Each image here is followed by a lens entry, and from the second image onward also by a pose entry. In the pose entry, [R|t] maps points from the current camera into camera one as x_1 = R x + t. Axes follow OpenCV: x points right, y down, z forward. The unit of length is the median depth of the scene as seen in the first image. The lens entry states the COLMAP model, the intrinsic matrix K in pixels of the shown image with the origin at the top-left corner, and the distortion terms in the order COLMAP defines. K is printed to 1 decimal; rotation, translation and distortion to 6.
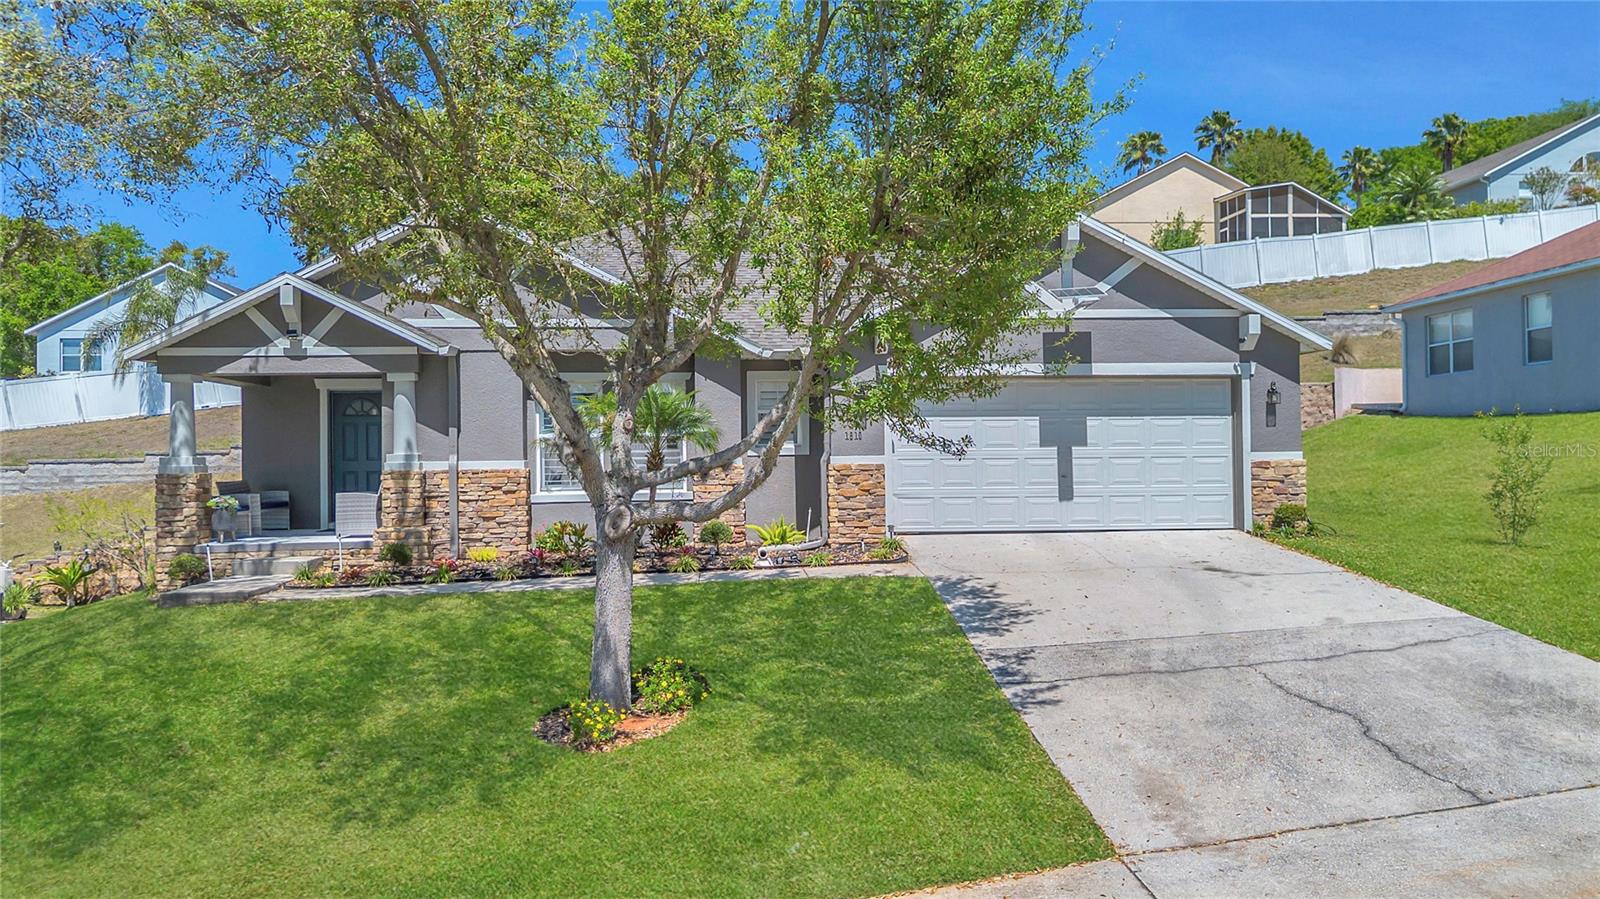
lens RADIAL K [[1137.7, 0, 800.0], [0, 1137.7, 453.0], [0, 0, 1]] dist [0.005403, 0.001882]
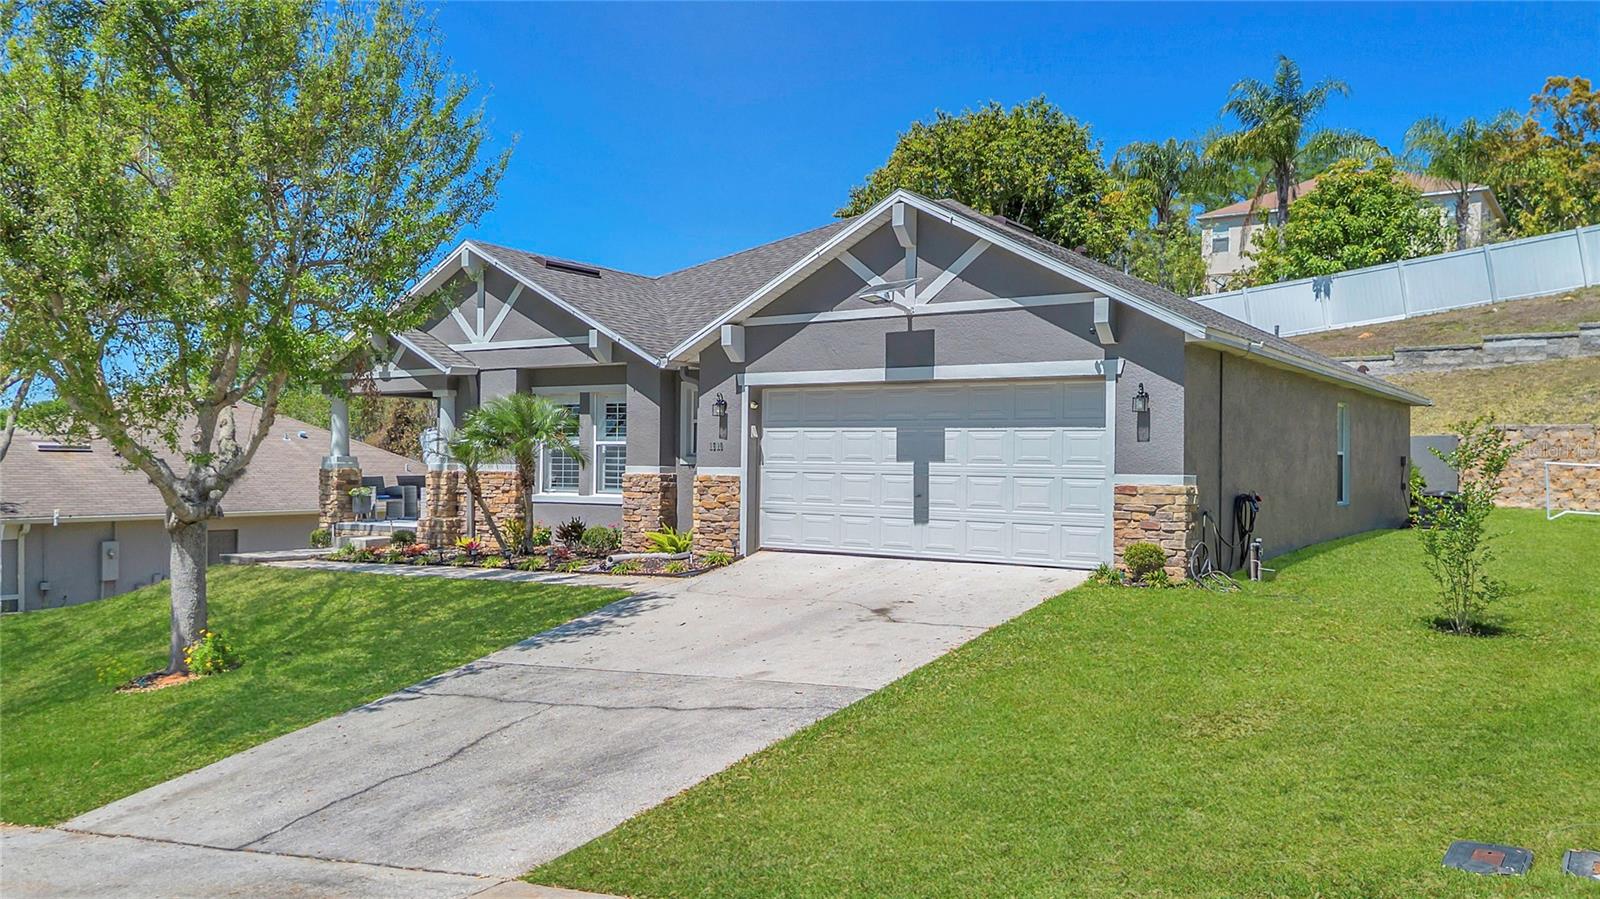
lens RADIAL K [[1201.8, 0, 806.3], [0, 1201.8, 449.3], [0, 0, 1]] dist [0.010283, 0.002650]
pose [[0.791657, 0.014188, -0.610801, 0.733665], [-0.011317, 0.999899, 0.008558, -0.022358], [0.610861, 0.000138, 0.791738, 0.220748]]
